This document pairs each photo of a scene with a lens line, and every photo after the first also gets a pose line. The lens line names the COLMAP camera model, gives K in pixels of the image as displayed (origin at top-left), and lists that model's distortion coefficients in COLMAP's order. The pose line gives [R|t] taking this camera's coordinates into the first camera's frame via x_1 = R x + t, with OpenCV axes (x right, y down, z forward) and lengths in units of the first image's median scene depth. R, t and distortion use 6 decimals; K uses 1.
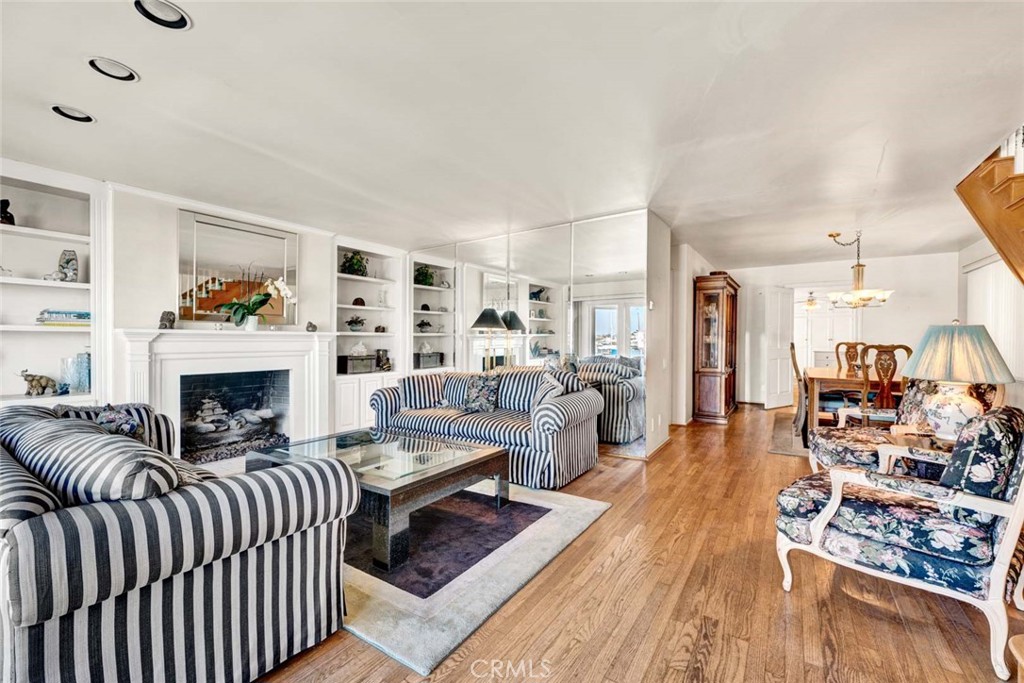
lens RADIAL K [[432.7, 0, 512.0], [0, 432.7, 341.5], [0, 0, 1]] dist [-0.000649, -0.000168]
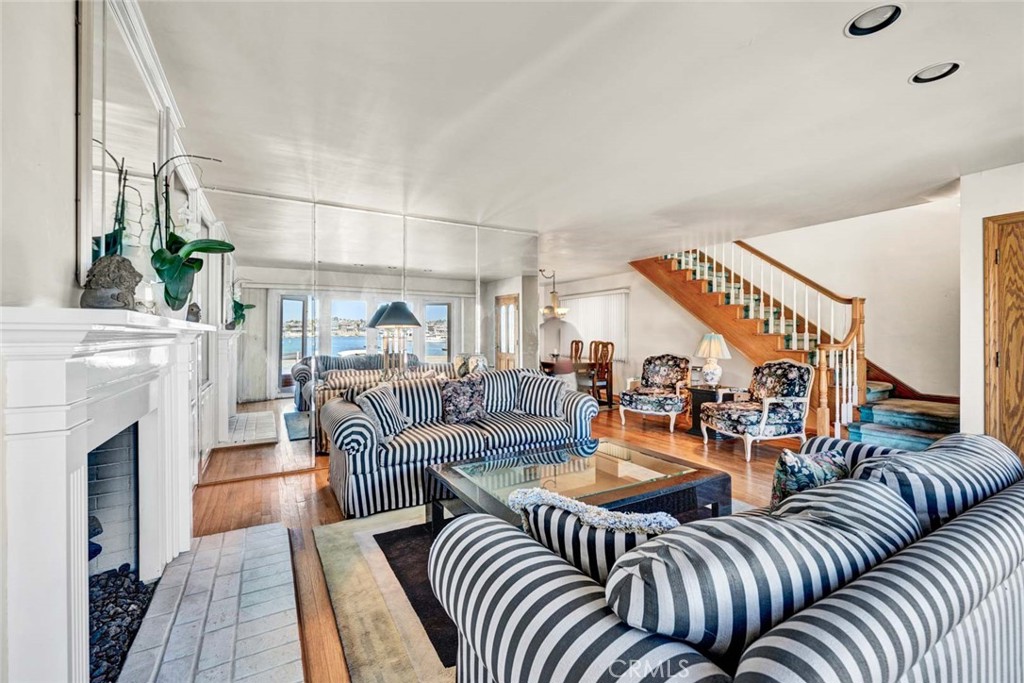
lens RADIAL K [[425.2, 0, 510.8], [0, 425.2, 336.5], [0, 0, 1]] dist [0.000009, -0.000006]
pose [[0.452935, 0.000962, 0.891543, -0.882827], [0.000499, 0.999999, -0.001332, -0.012608], [-0.891543, 0.001048, 0.452934, 0.564277]]
